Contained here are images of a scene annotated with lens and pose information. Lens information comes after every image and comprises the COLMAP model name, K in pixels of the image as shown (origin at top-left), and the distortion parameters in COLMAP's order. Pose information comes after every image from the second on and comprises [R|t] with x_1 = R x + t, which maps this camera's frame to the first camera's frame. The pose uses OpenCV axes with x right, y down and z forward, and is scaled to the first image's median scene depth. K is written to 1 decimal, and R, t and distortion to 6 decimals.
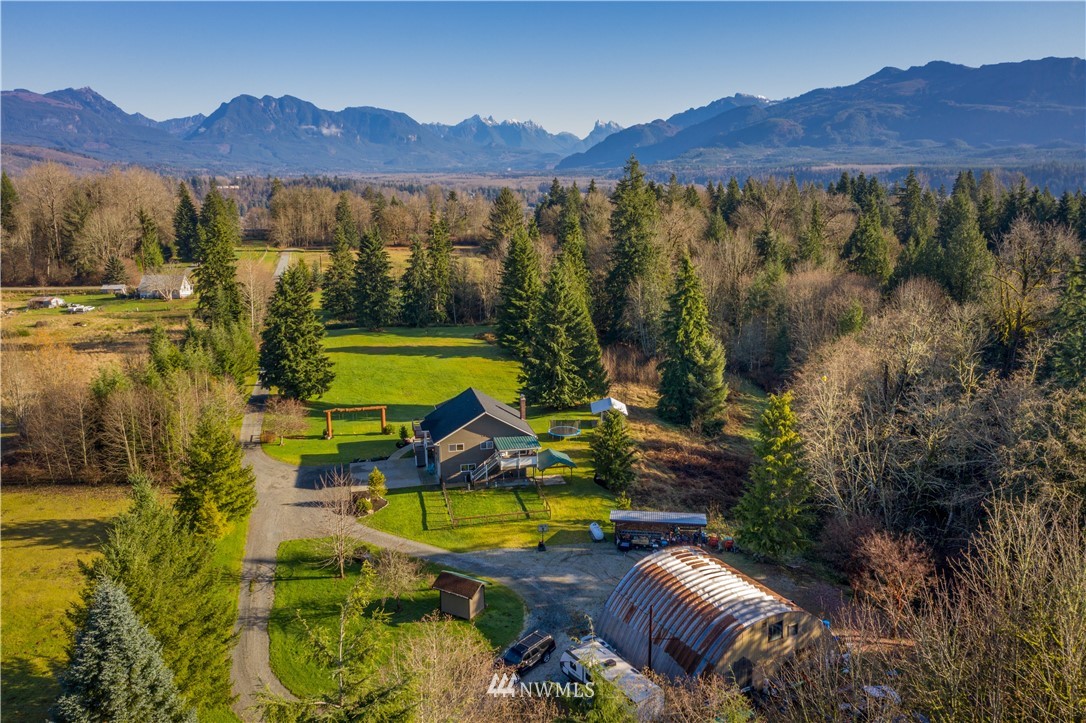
lens RADIAL K [[856.2, 0, 541.4], [0, 856.2, 360.3], [0, 0, 1]] dist [-0.018387, 0.019392]
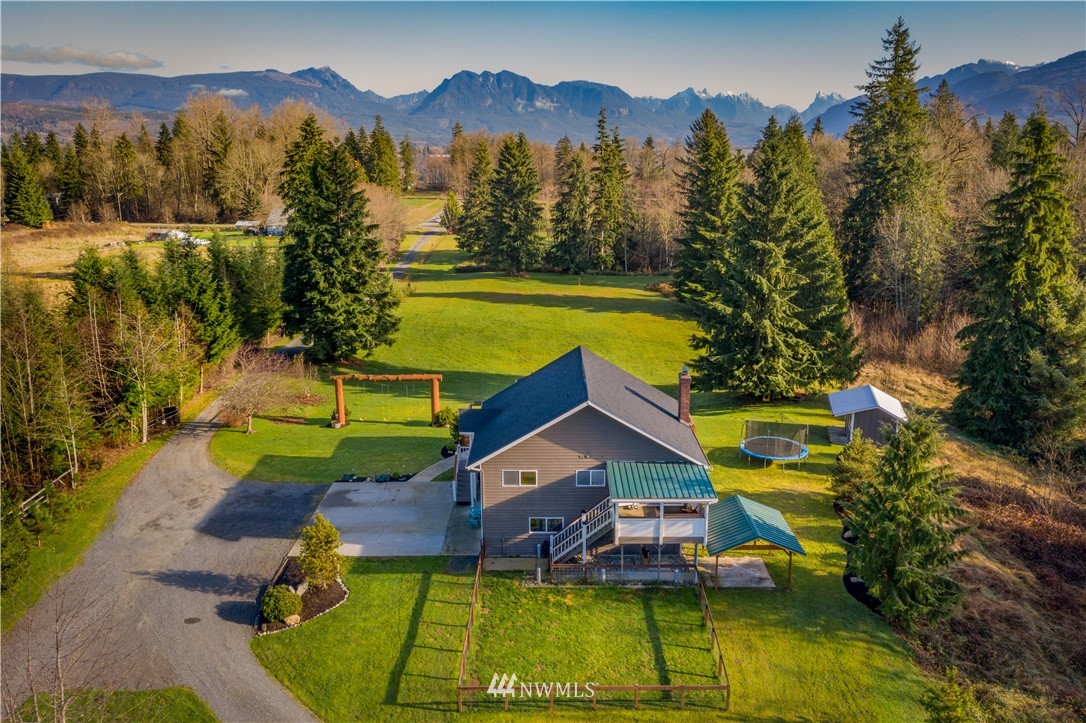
lens RADIAL K [[856.2, 0, 541.7], [0, 856.2, 361.2], [0, 0, 1]] dist [-0.018387, 0.019392]
pose [[0.971947, 0.057575, -0.228043, 0.004050], [-0.050870, 0.998086, 0.035179, 0.014485], [0.229632, -0.022592, 0.973015, 0.315436]]
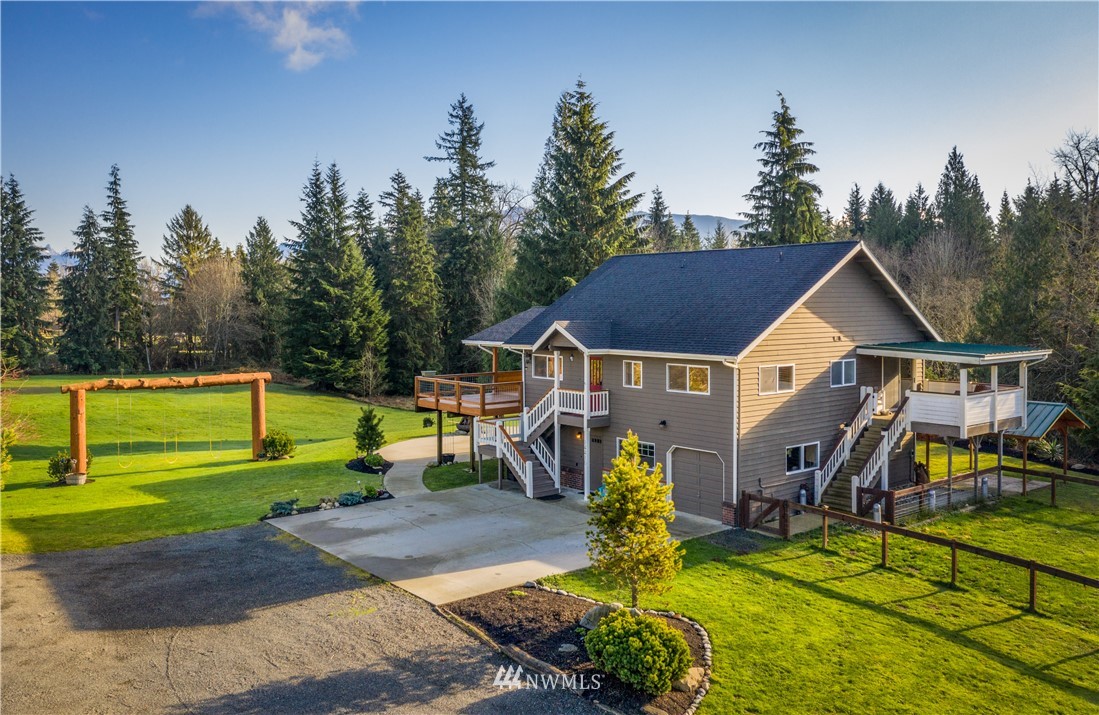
lens RADIAL K [[881.6, 0, 546.1], [0, 881.6, 351.9], [0, 0, 1]] dist [-0.004226, -0.001497]
pose [[0.899091, -0.021298, 0.437243, -0.153471], [0.093544, 0.985092, -0.144370, 0.068715], [-0.427650, 0.170703, 0.887680, 0.428284]]
